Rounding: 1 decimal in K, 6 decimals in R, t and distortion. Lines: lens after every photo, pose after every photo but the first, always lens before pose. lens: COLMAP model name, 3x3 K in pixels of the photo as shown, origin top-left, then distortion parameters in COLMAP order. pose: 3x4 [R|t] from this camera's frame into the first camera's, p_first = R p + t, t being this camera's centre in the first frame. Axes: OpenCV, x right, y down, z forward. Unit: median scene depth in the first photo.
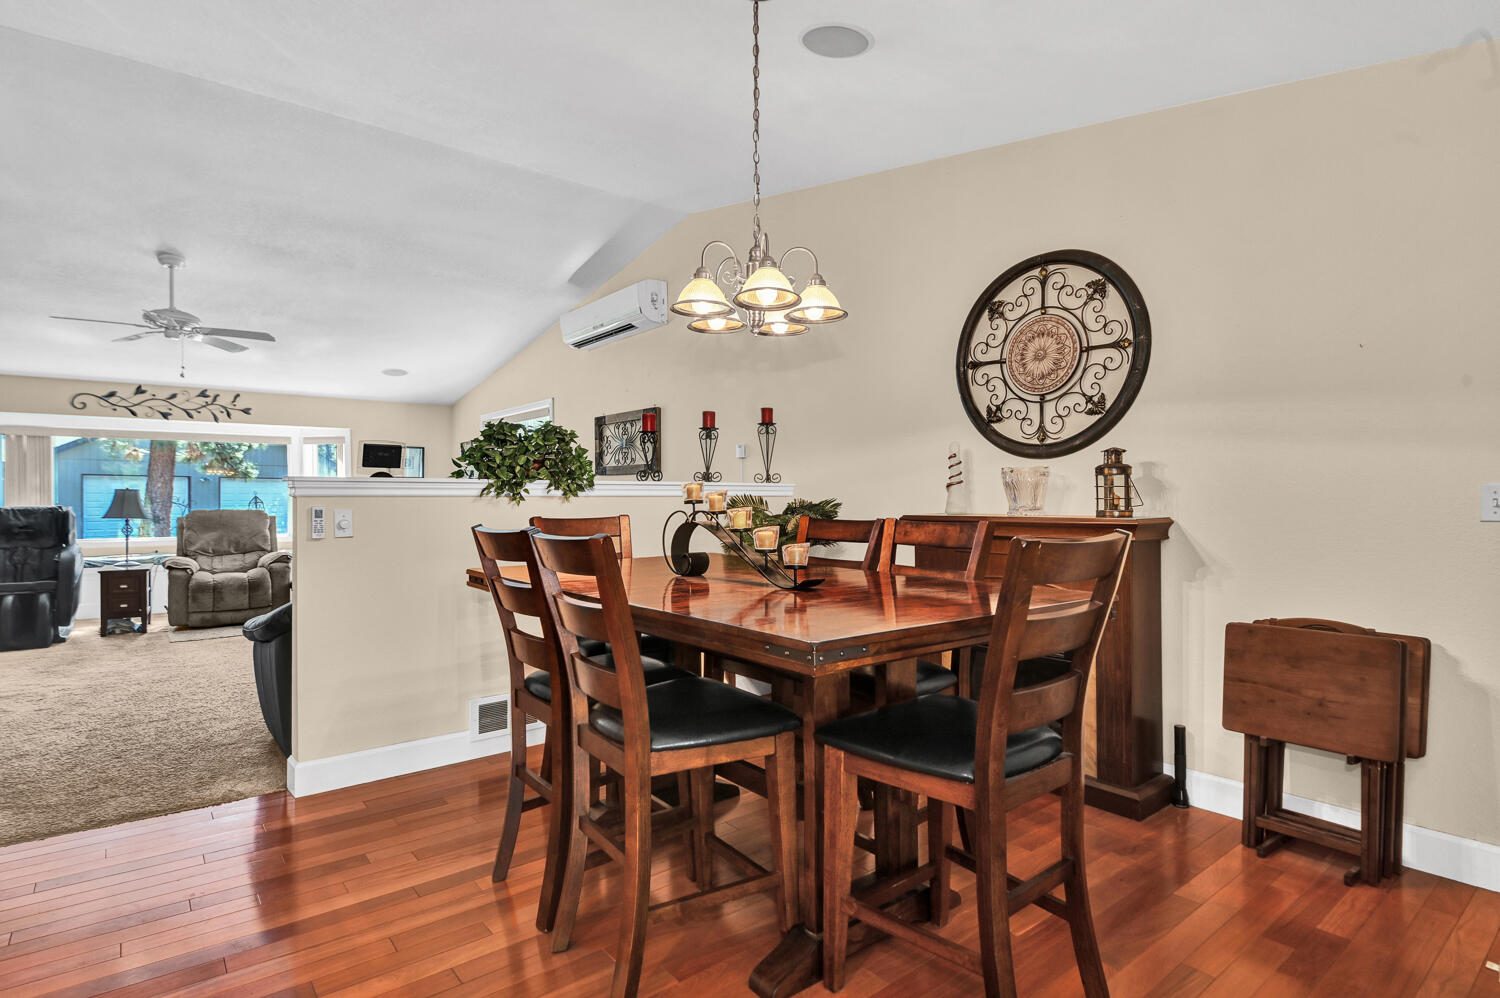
lens RADIAL K [[790.2, 0, 769.6], [0, 790.2, 493.7], [0, 0, 1]] dist [0.020781, -0.000090]
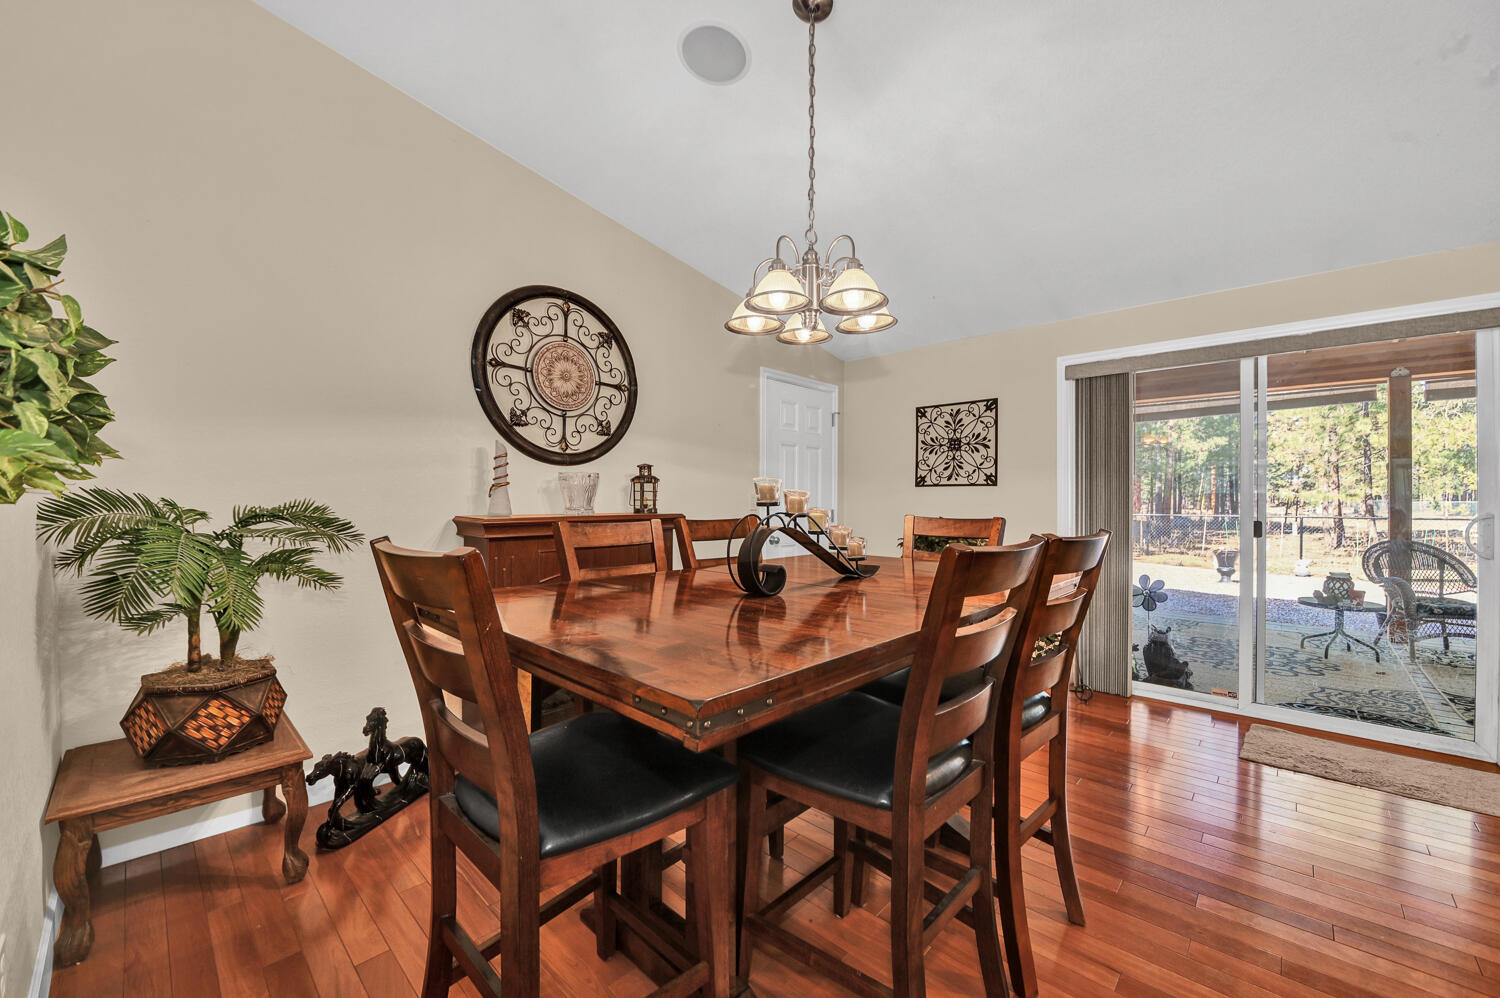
lens RADIAL K [[547.4, 0, 771.3], [0, 547.4, 499.3], [0, 0, 1]] dist [0.006491, -0.011661]
pose [[-0.157905, 0.002119, 0.987452, -0.508505], [-0.006338, 0.999975, -0.003159, 0.005887], [-0.987434, -0.006757, -0.157887, 0.847307]]
